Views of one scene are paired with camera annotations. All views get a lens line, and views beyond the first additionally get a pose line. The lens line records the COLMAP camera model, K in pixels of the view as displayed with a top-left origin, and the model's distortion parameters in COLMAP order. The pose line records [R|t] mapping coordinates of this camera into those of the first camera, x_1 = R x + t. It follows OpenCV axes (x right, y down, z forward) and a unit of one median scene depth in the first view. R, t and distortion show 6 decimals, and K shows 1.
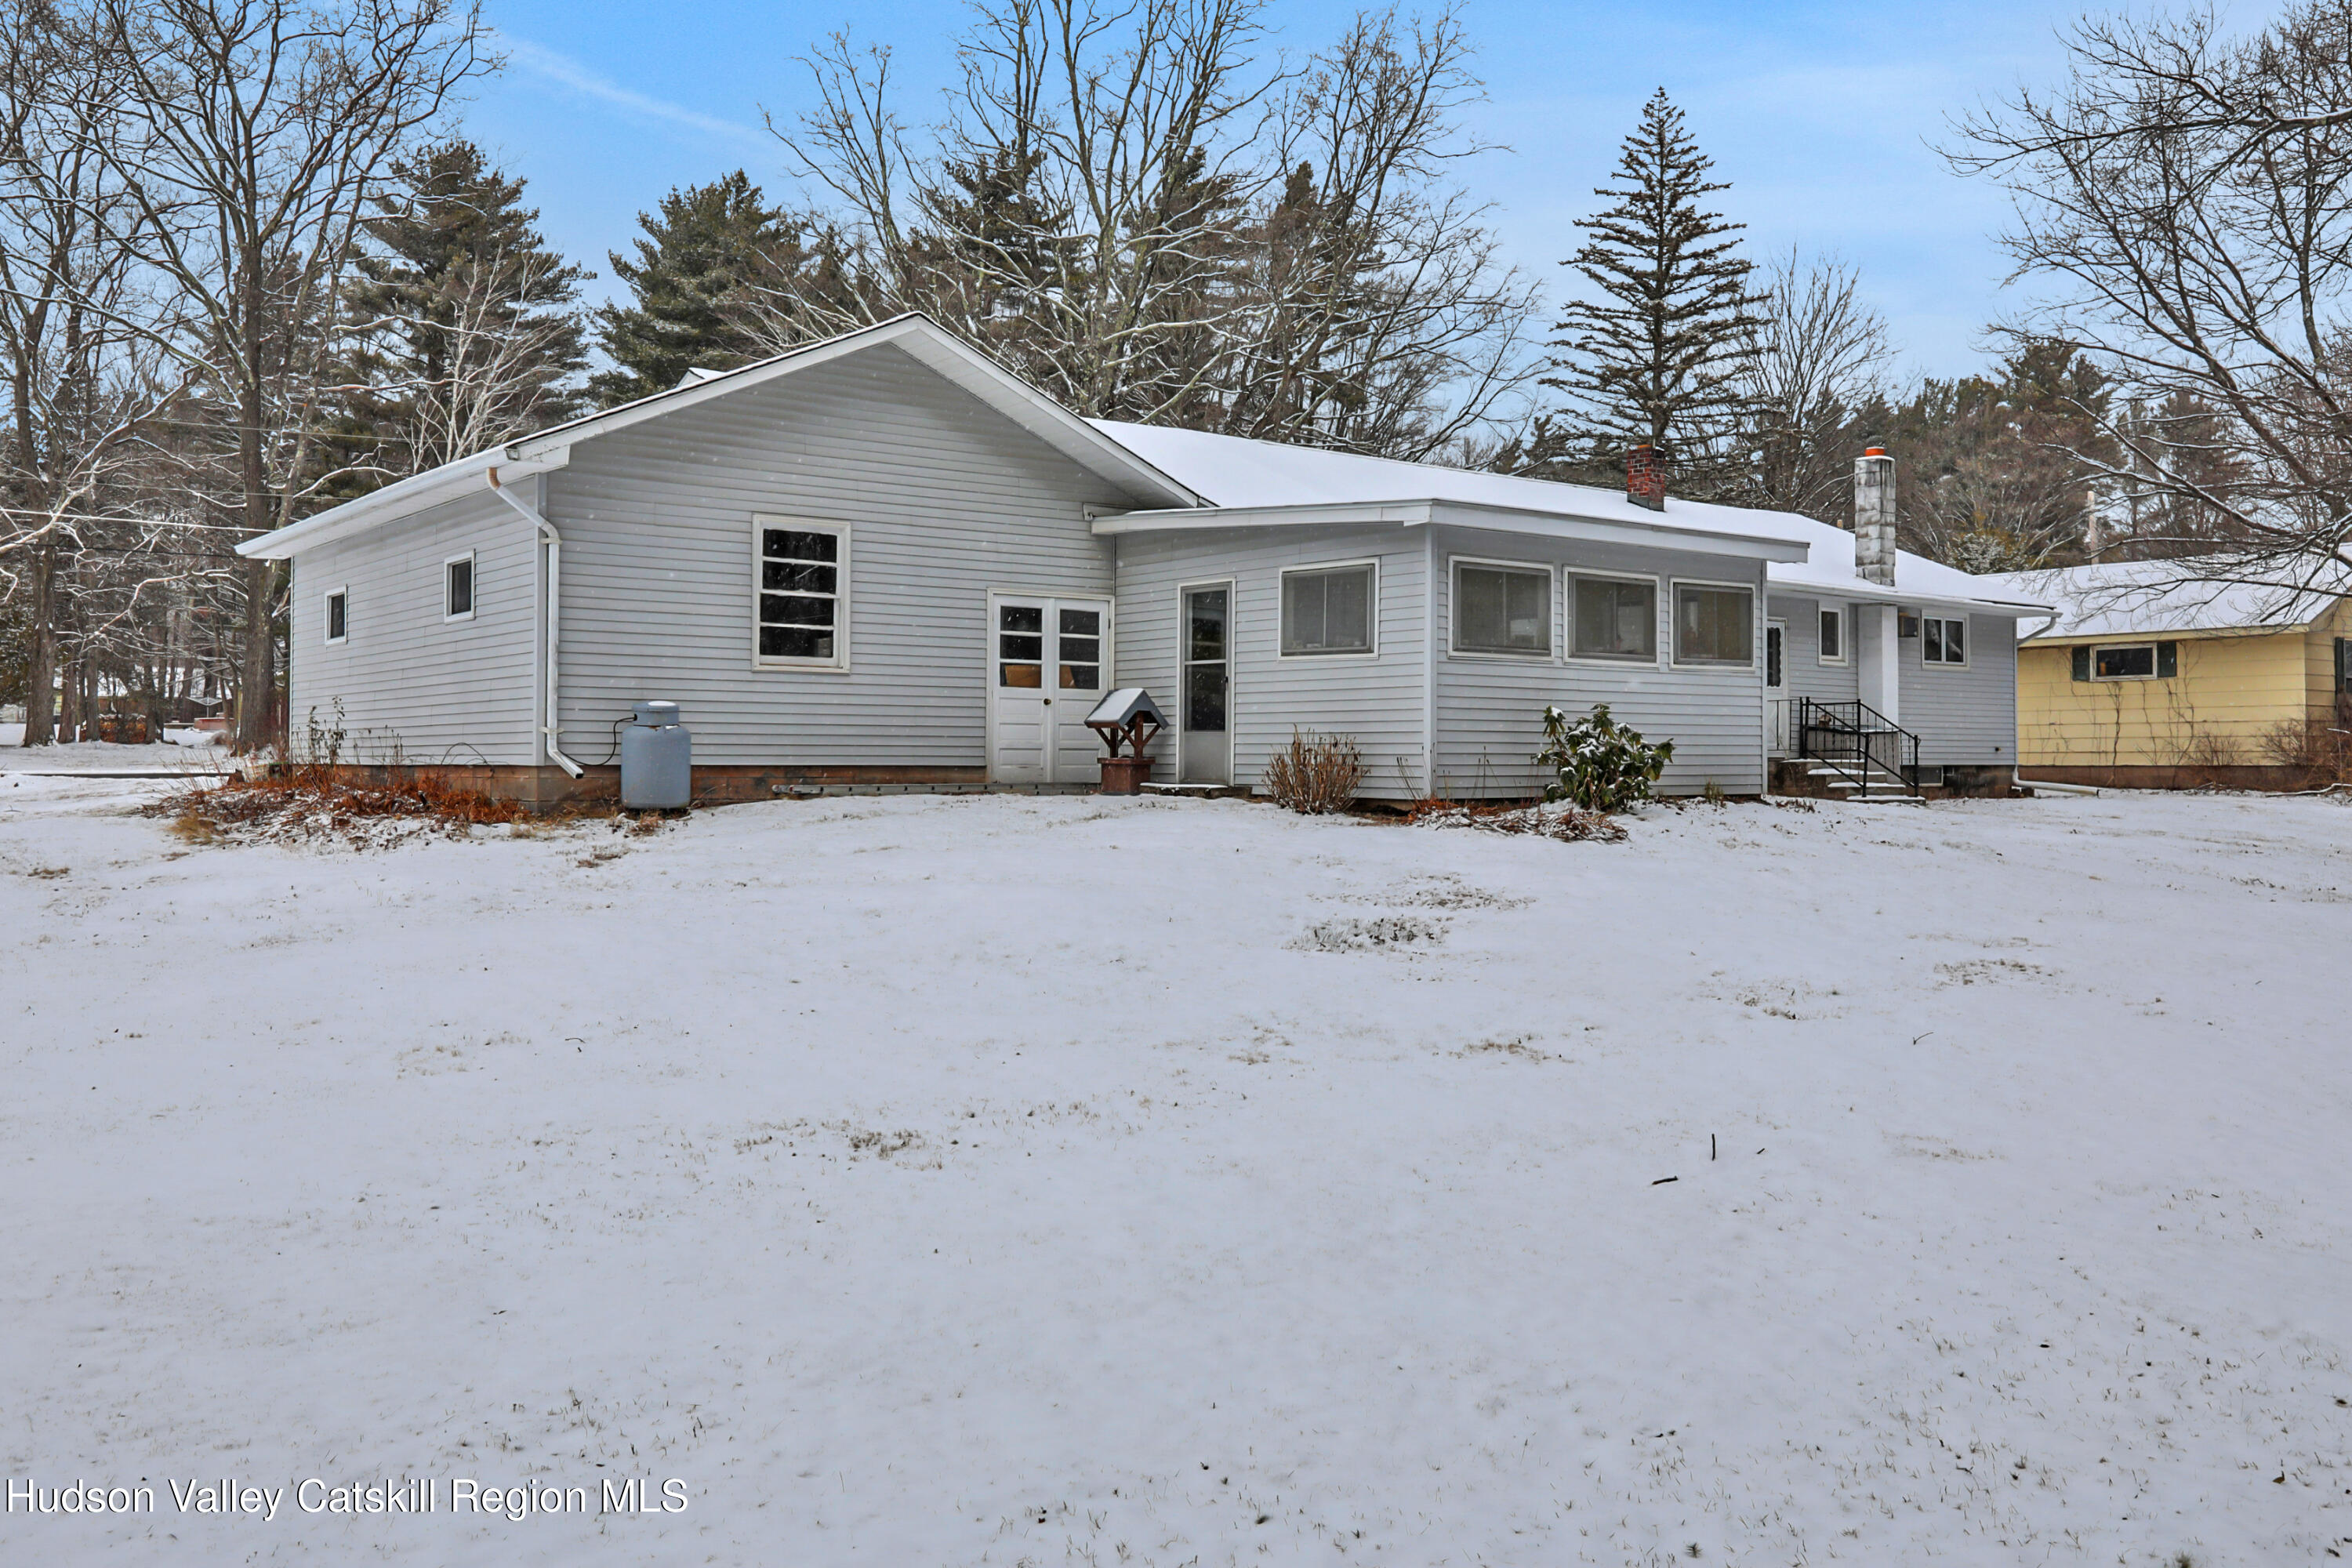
lens RADIAL K [[1913.5, 0, 1175.4], [0, 1913.5, 770.2], [0, 0, 1]] dist [0.002105, -0.003562]
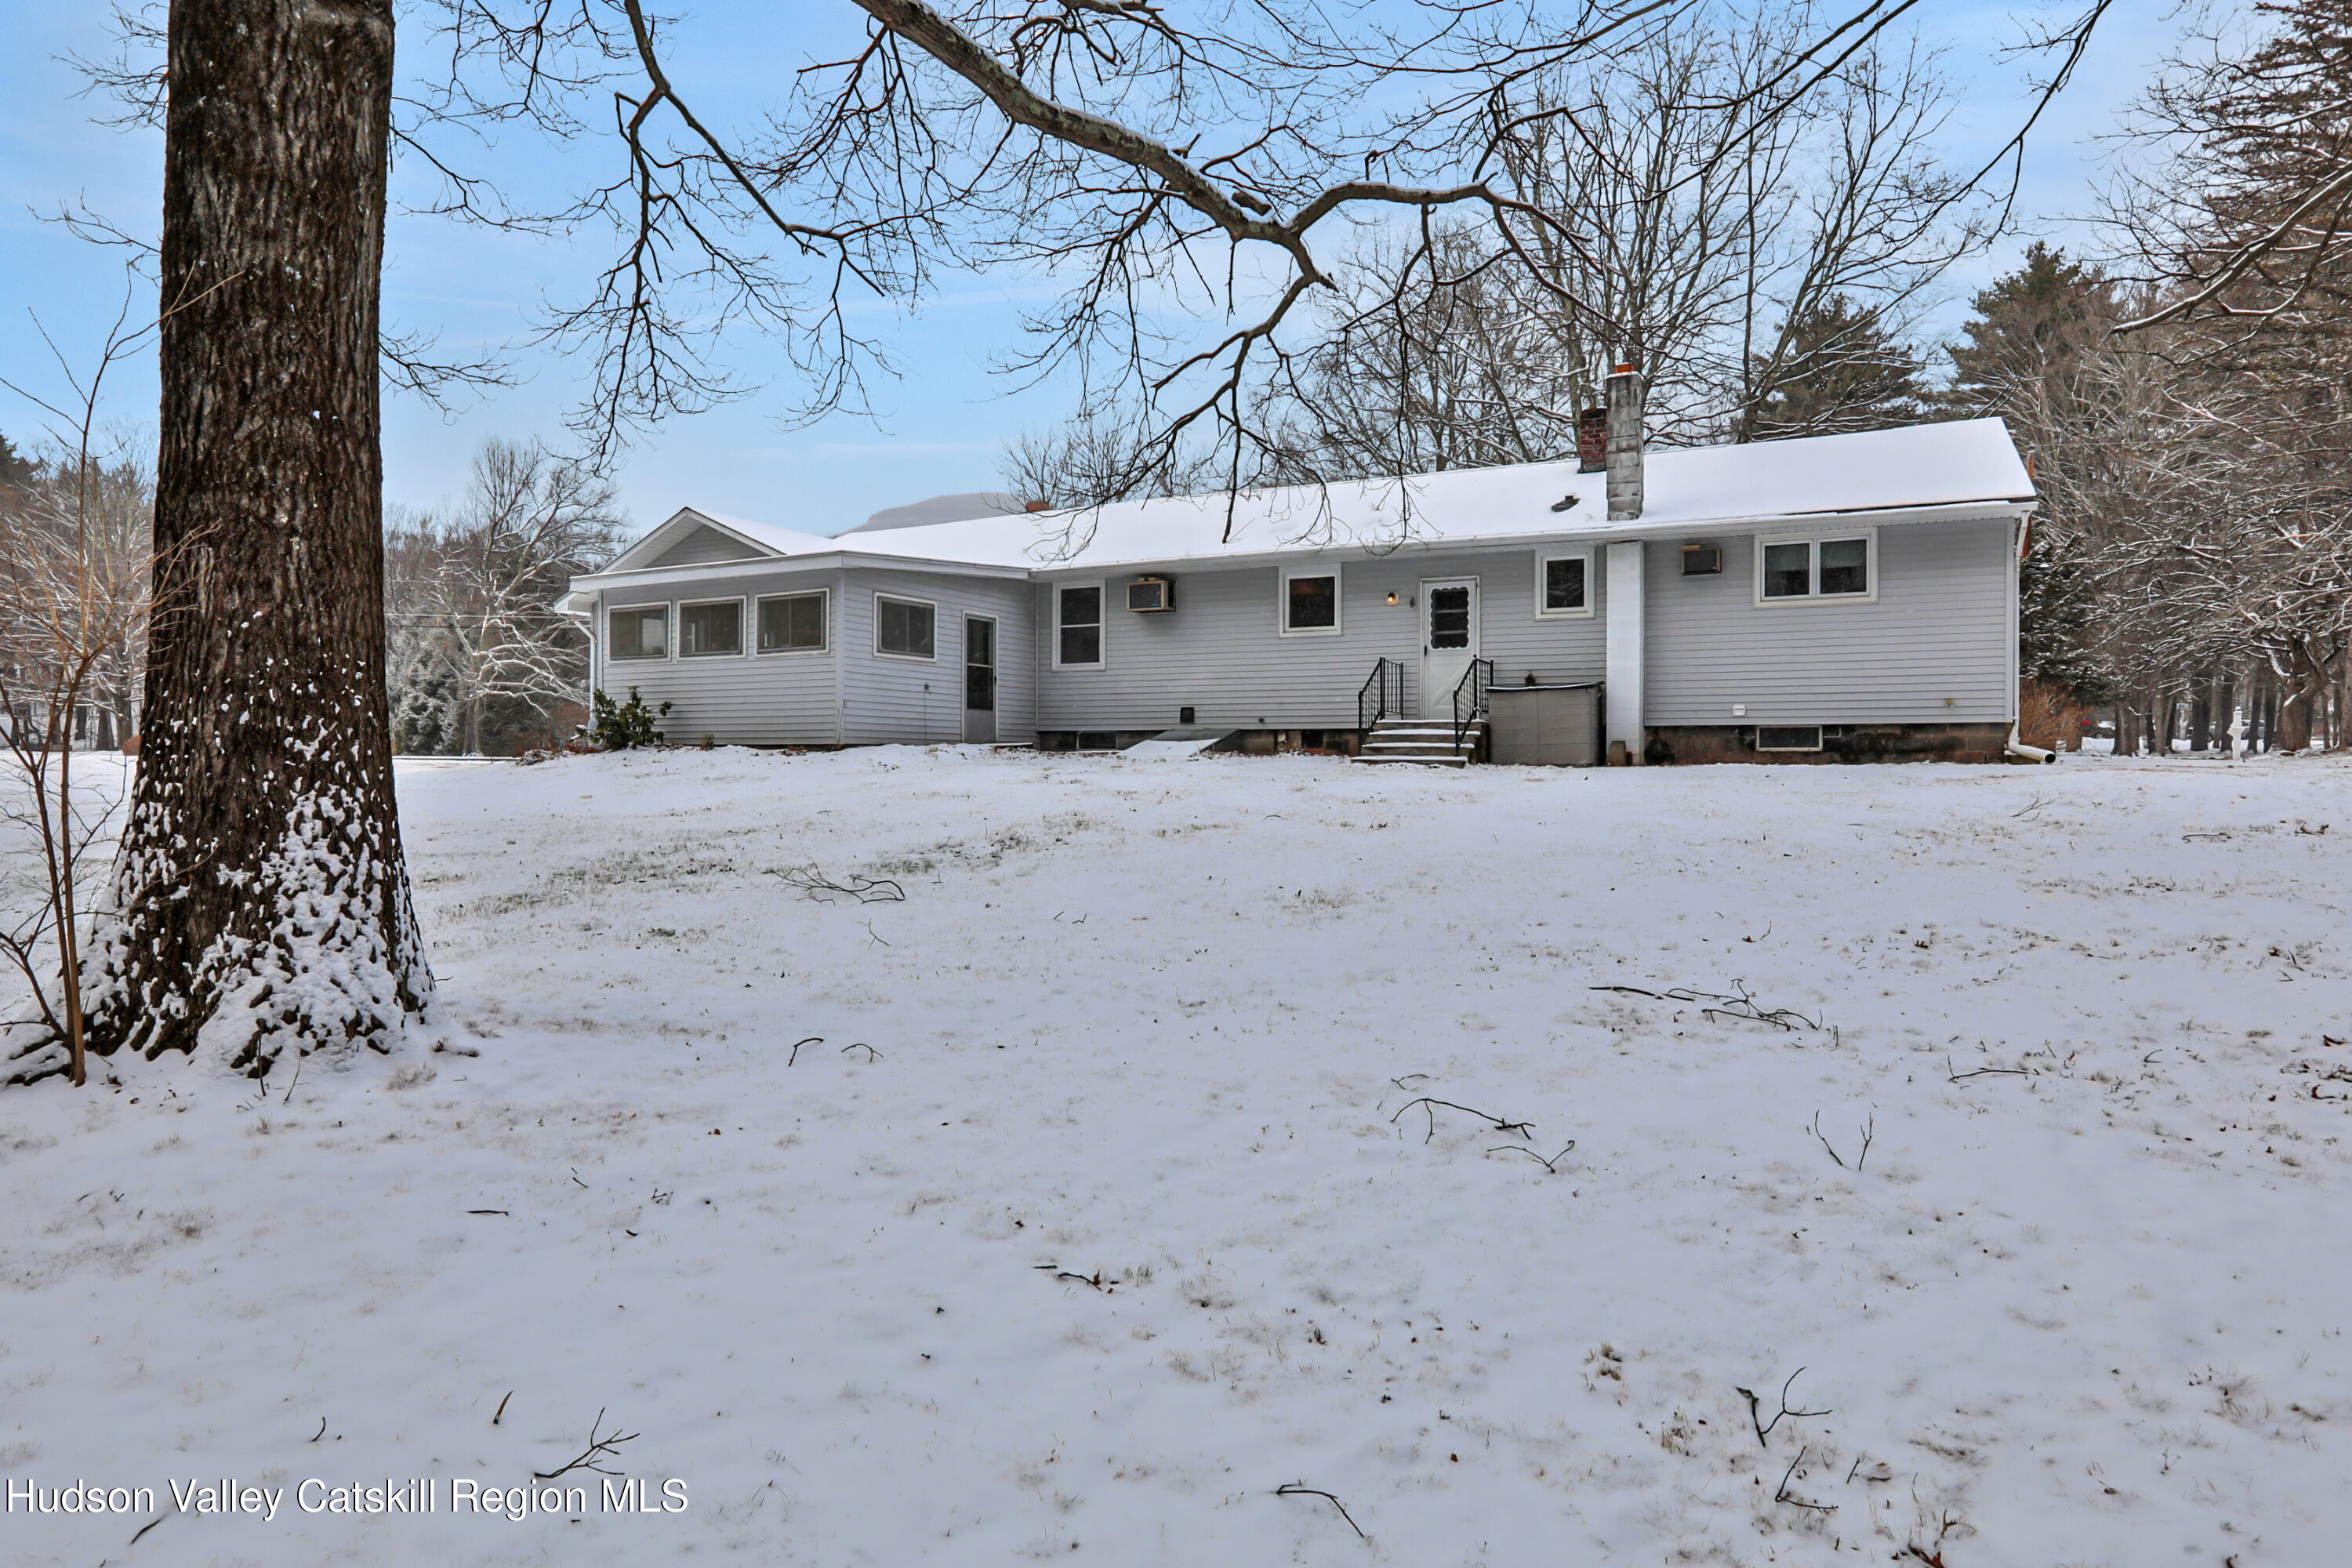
lens RADIAL K [[1296.9, 0, 1181.0], [0, 1296.9, 790.8], [0, 0, 1]] dist [0.005341, -0.000285]
pose [[0.420844, 0.021889, -0.906869, 1.291088], [-0.005250, 0.999751, 0.021694, 0.024503], [0.907118, -0.004369, 0.420854, 0.876418]]
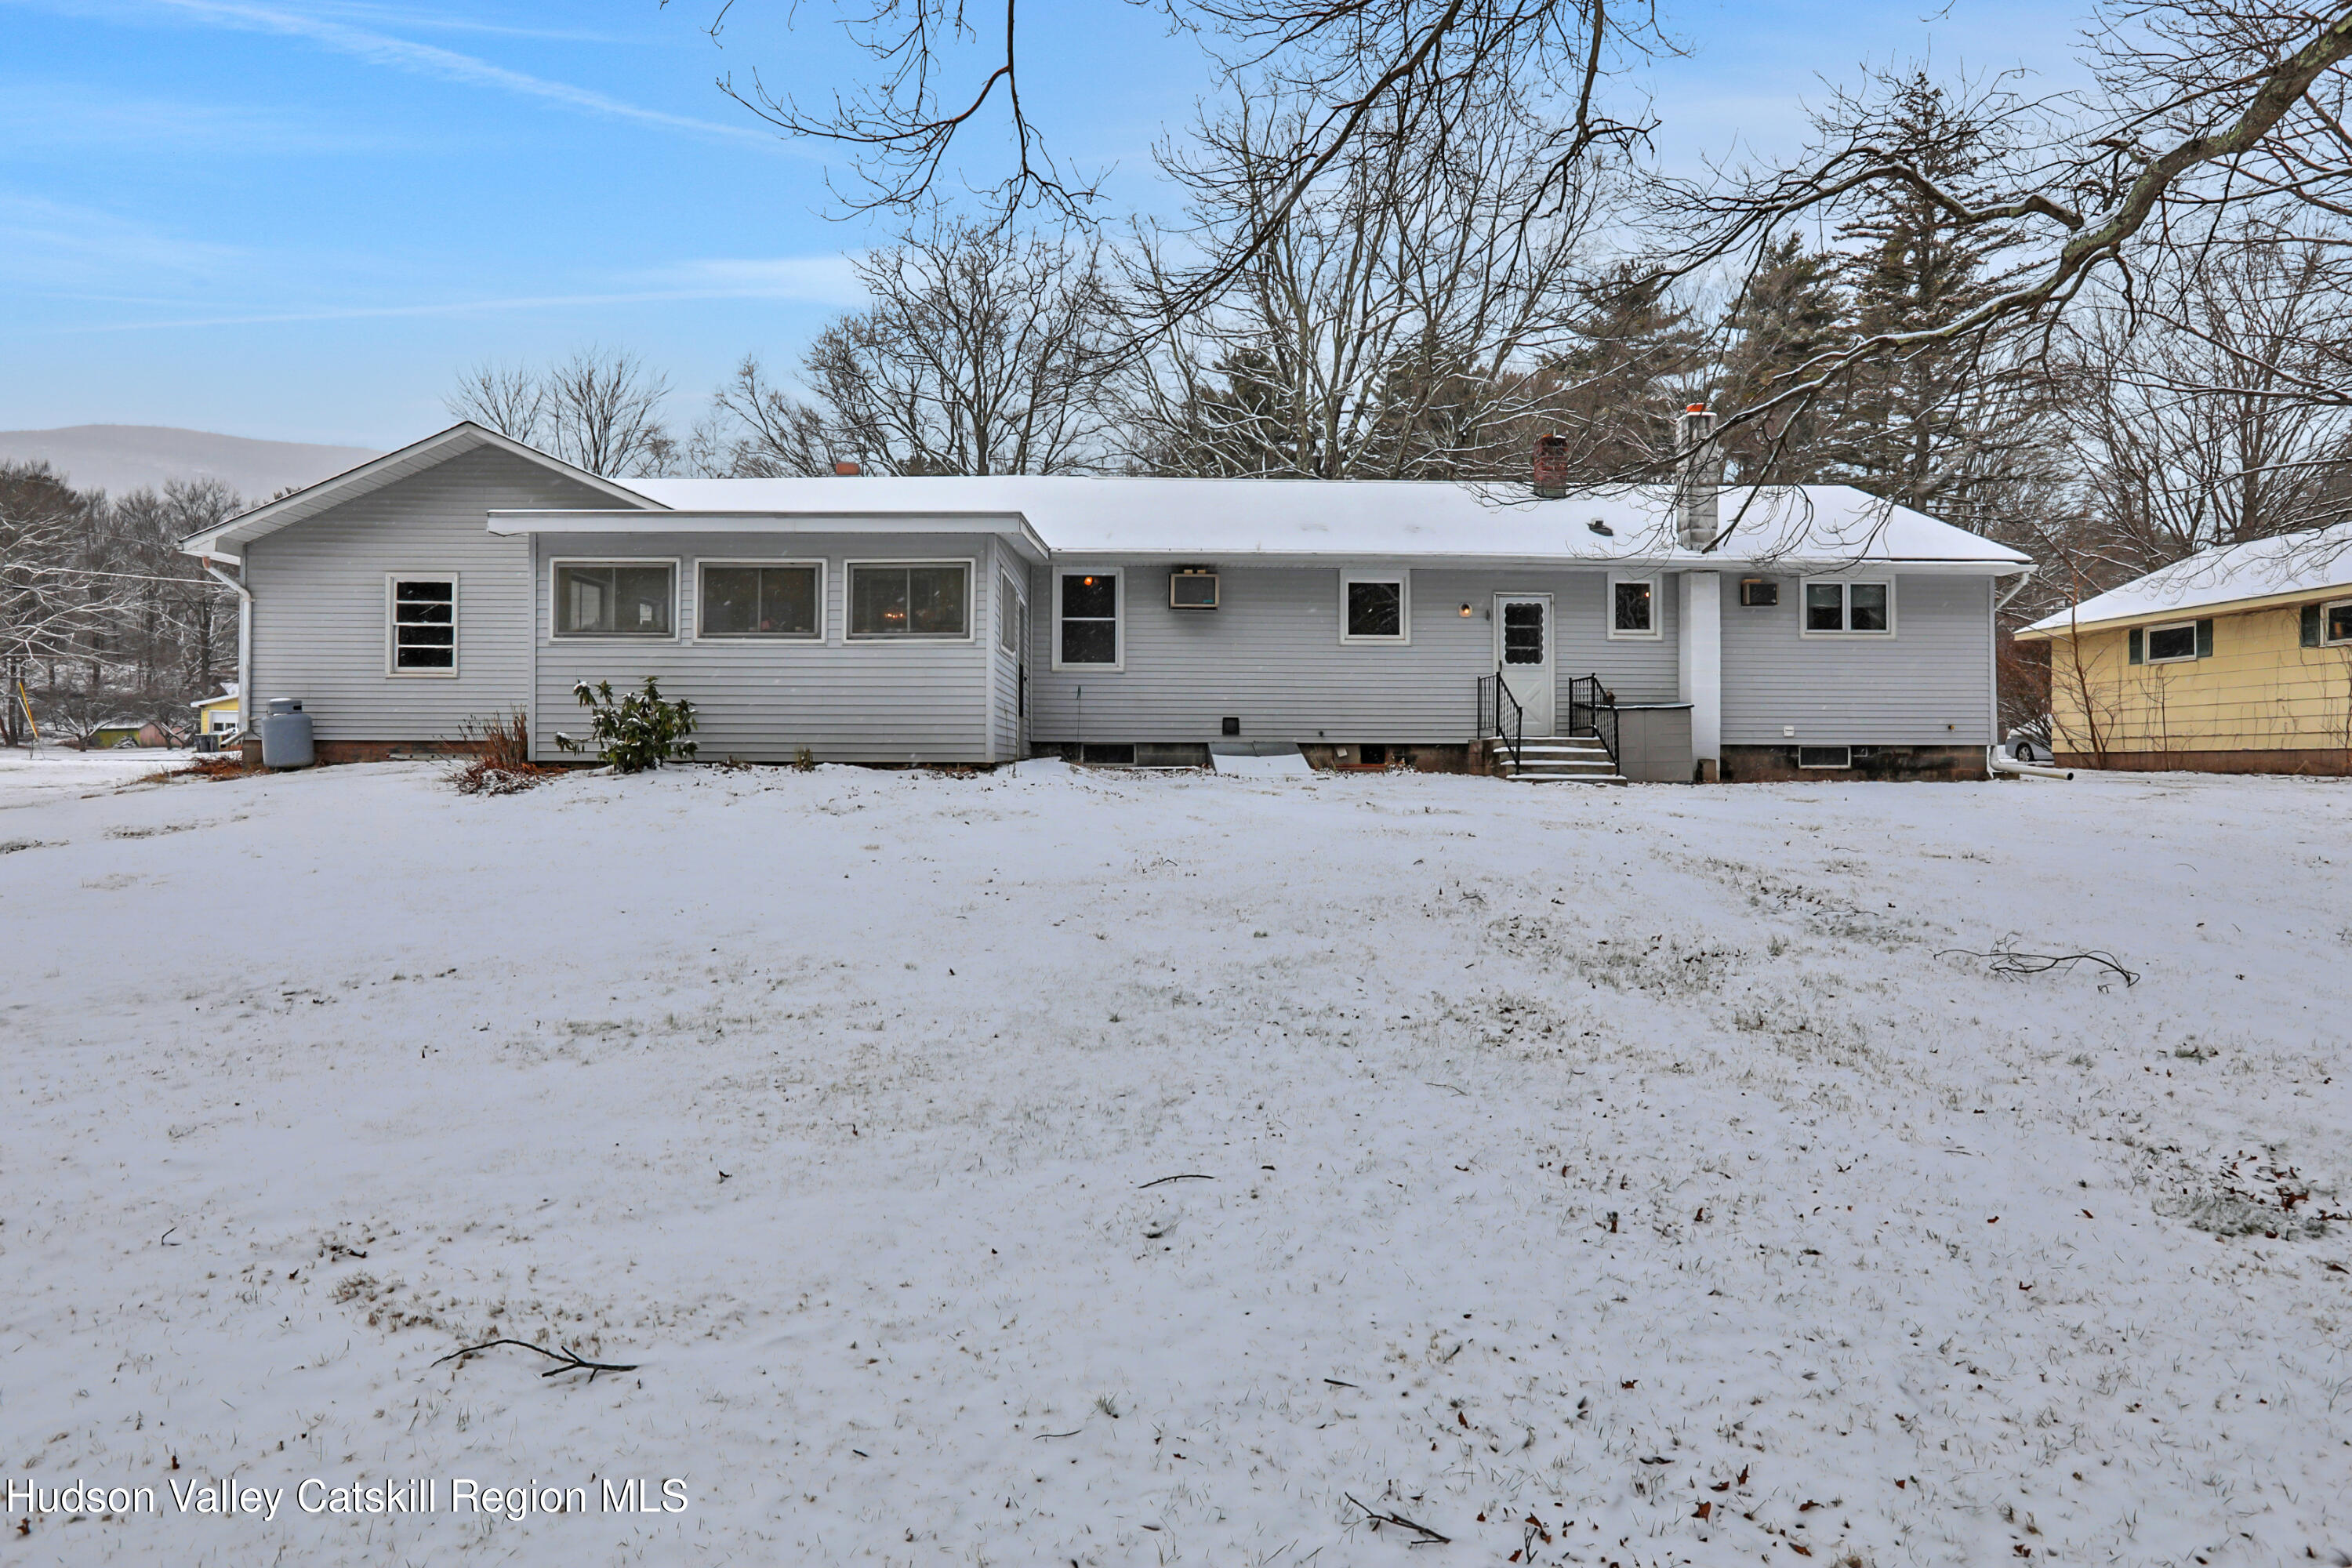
lens RADIAL K [[1350.6, 0, 1174.0], [0, 1350.6, 776.7], [0, 0, 1]] dist [-0.004644, 0.000926]
pose [[0.804197, 0.006022, -0.594332, 0.865449], [-0.004069, 0.999981, 0.004627, 0.017713], [0.594348, -0.001303, 0.804207, 0.494327]]
